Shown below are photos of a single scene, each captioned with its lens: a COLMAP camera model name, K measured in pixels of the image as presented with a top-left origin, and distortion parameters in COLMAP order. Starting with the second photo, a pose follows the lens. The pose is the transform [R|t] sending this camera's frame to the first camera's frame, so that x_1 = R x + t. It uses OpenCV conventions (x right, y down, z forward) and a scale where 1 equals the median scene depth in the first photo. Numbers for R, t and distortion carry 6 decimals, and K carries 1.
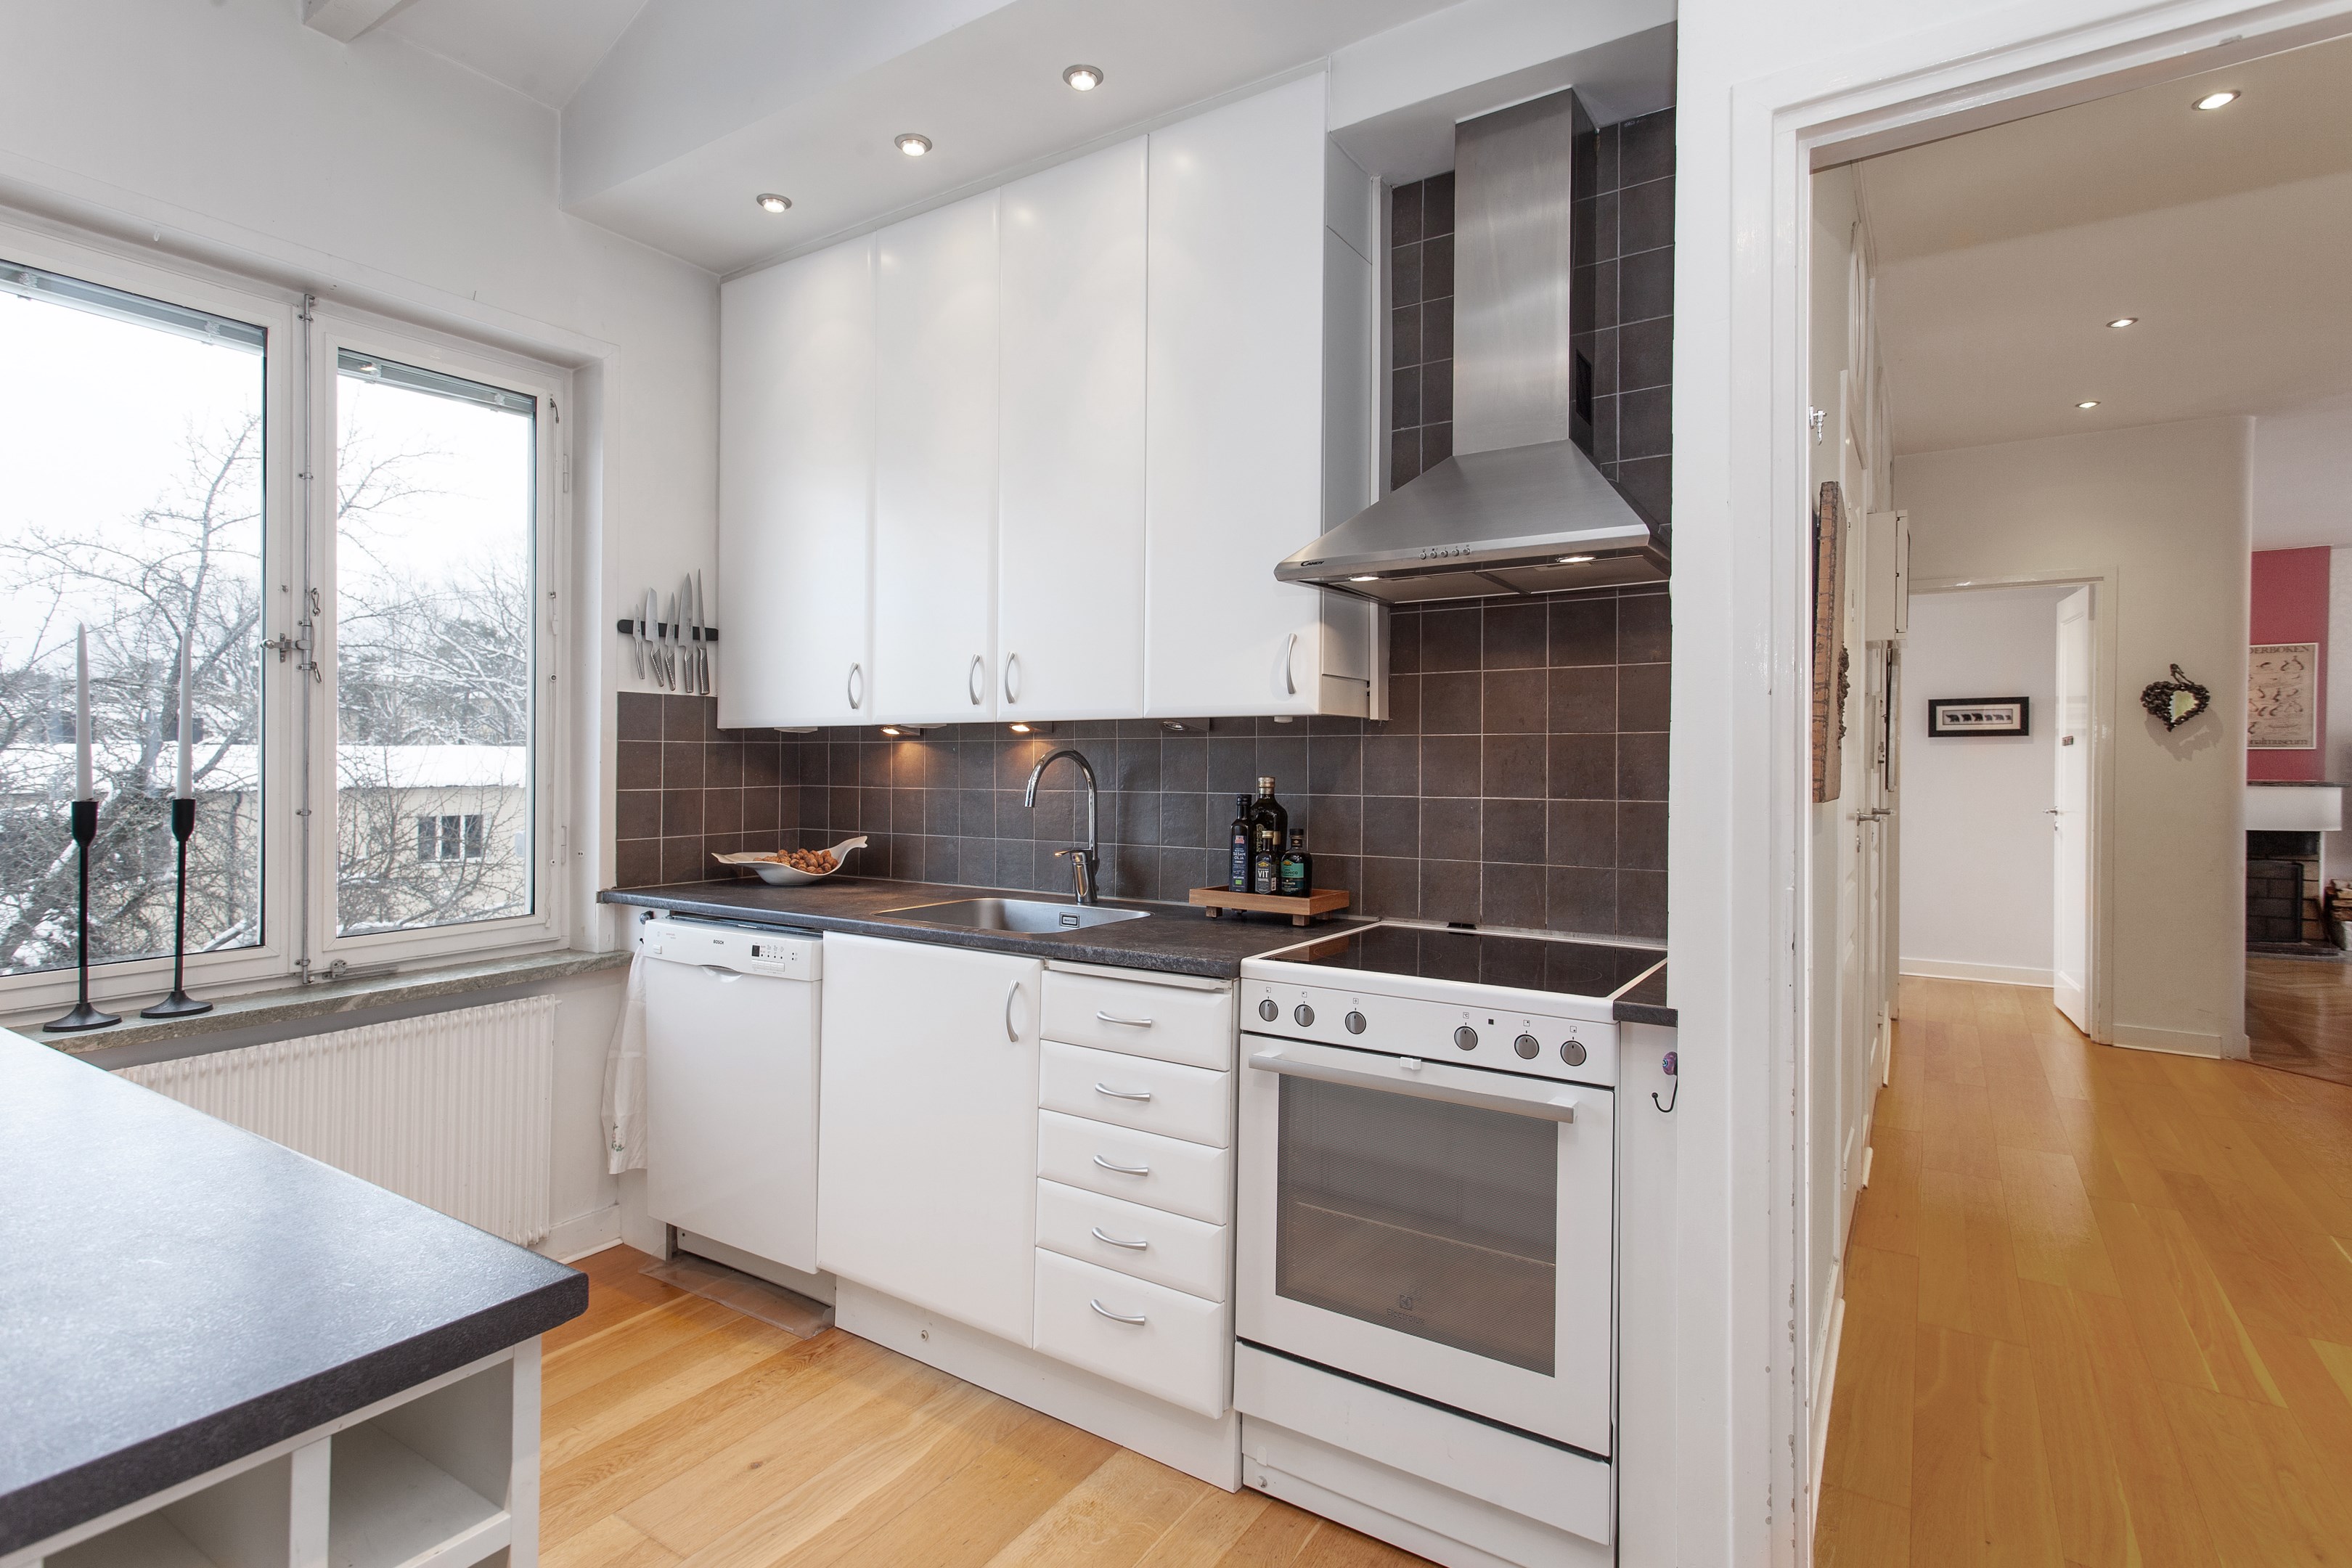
lens RADIAL K [[1164.8, 0, 1184.5], [0, 1164.8, 668.9], [0, 0, 1]] dist [0.000381, -0.000372]
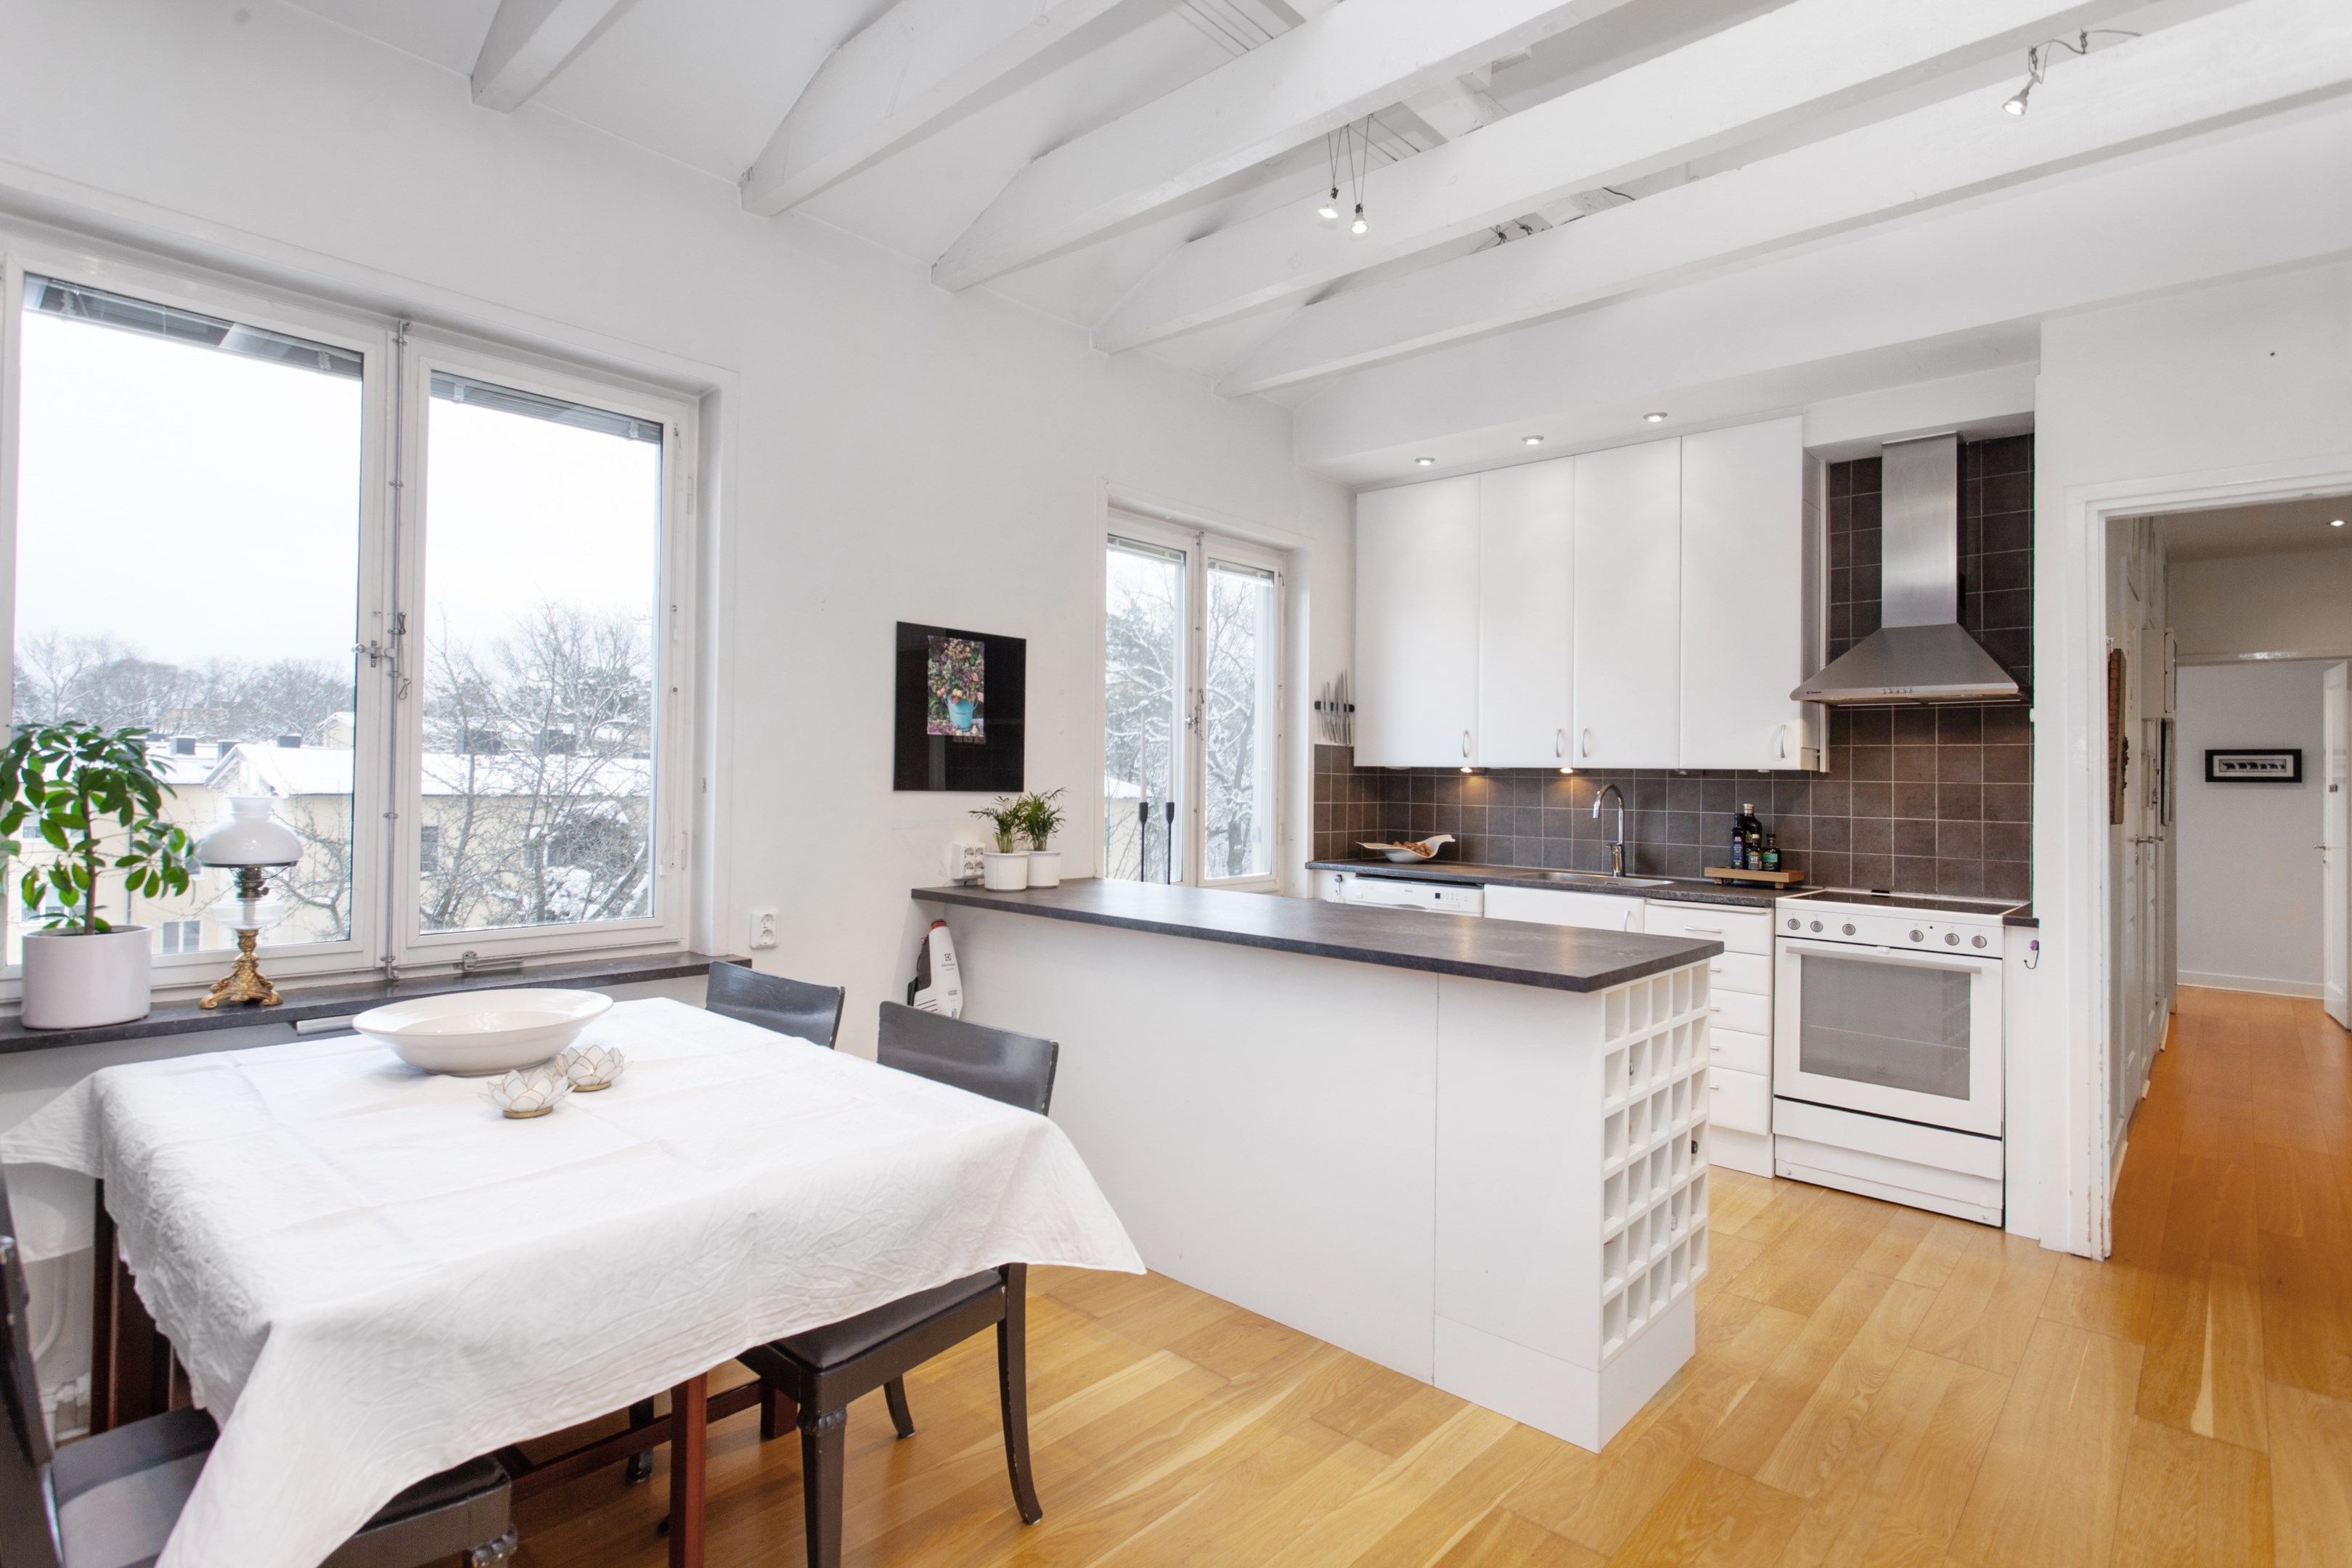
lens RADIAL K [[1164.8, 0, 1184.5], [0, 1164.8, 668.9], [0, 0, 1]] dist [0.000381, -0.000372]
pose [[0.986730, 0.003693, -0.162329, -0.479122], [-0.006797, 0.999804, -0.018568, -0.069015], [0.162229, 0.019425, 0.986562, -0.844337]]
